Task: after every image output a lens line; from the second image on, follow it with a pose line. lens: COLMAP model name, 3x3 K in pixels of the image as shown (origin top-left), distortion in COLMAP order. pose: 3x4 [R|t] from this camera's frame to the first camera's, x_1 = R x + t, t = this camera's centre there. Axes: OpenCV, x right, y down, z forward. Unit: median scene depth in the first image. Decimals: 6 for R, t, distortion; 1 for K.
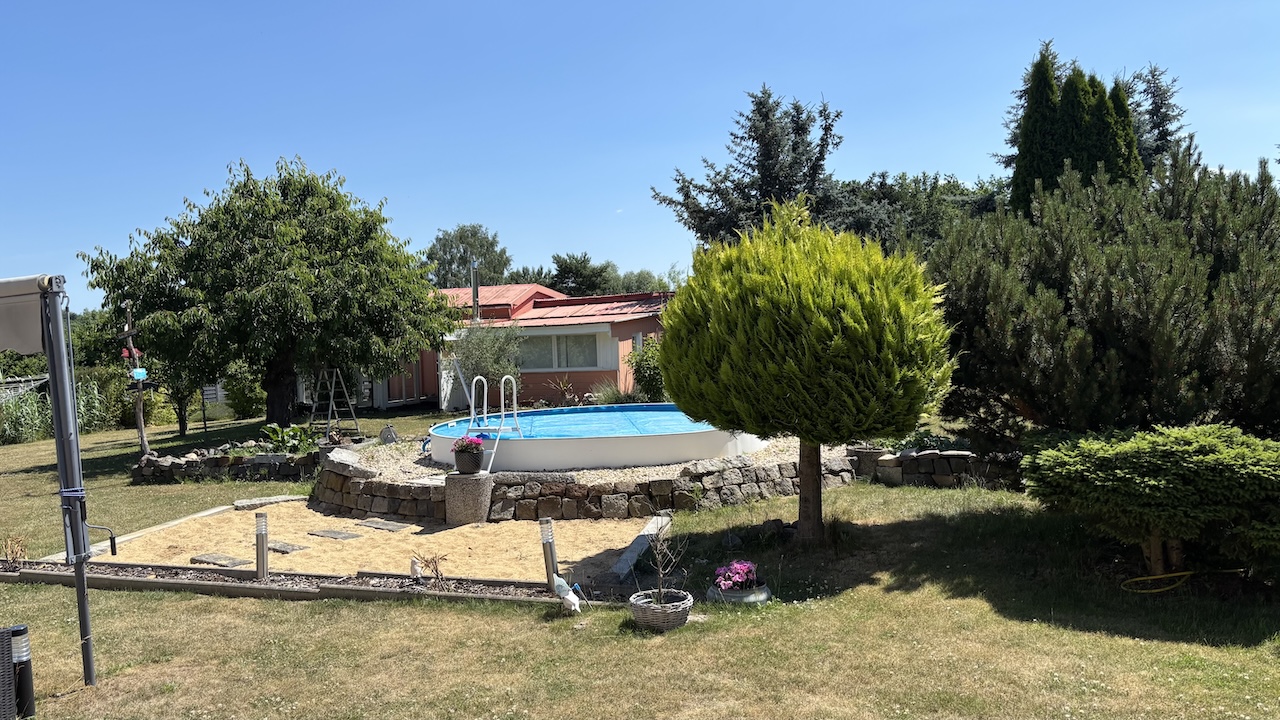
lens RADIAL K [[941.2, 0, 636.2], [0, 941.2, 358.3], [0, 0, 1]] dist [0.027639, -0.014753]
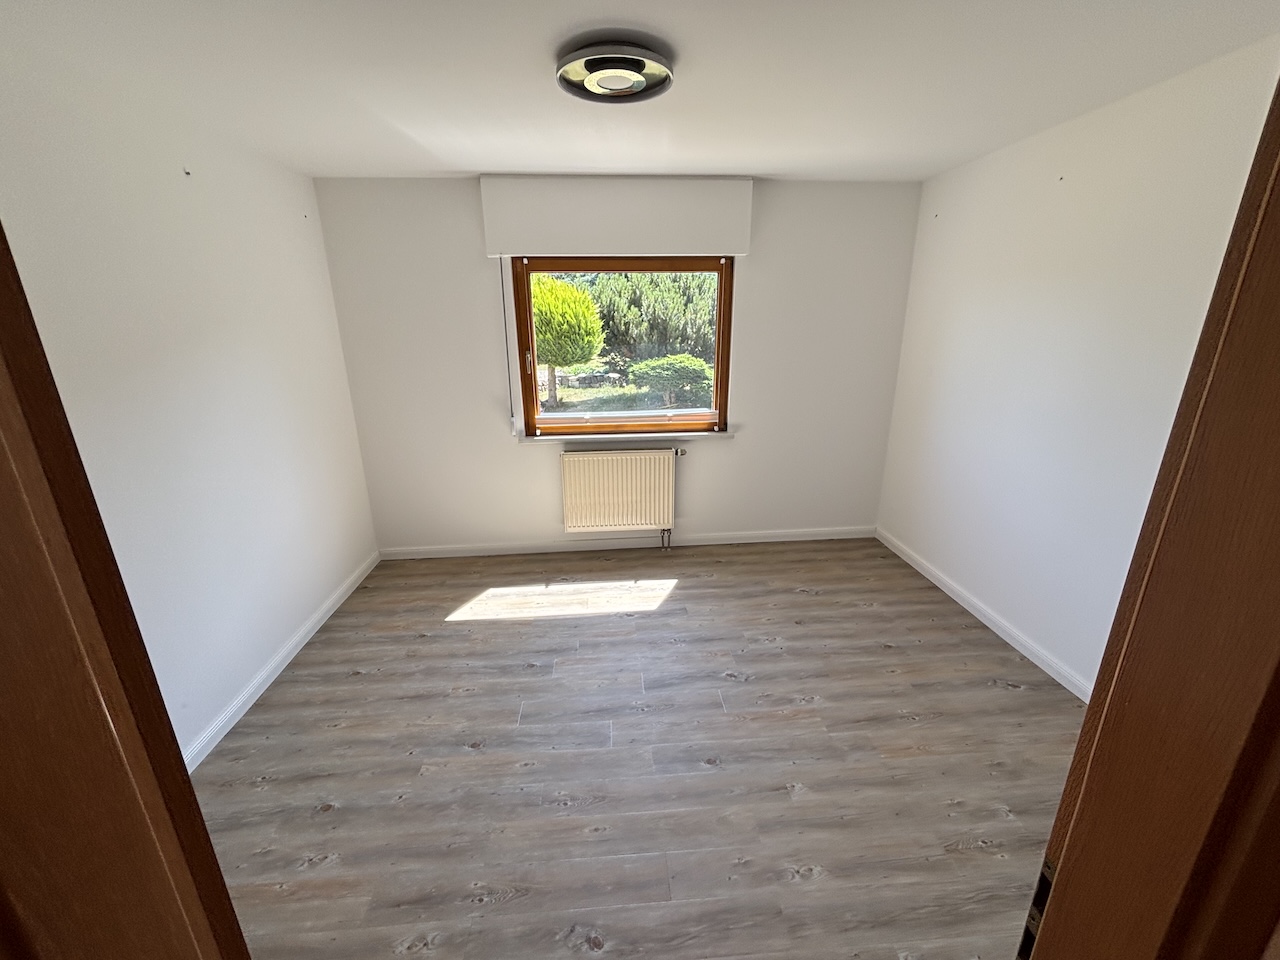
lens RADIAL K [[537.6, 0, 637.2], [0, 537.6, 486.6], [0, 0, 1]] dist [0.000310, 0.000002]
pose [[0.905504, -0.112814, 0.409067, -0.265651], [0.003531, 0.965982, 0.258586, 0.026374], [-0.424323, -0.232706, 0.875099, -0.508798]]
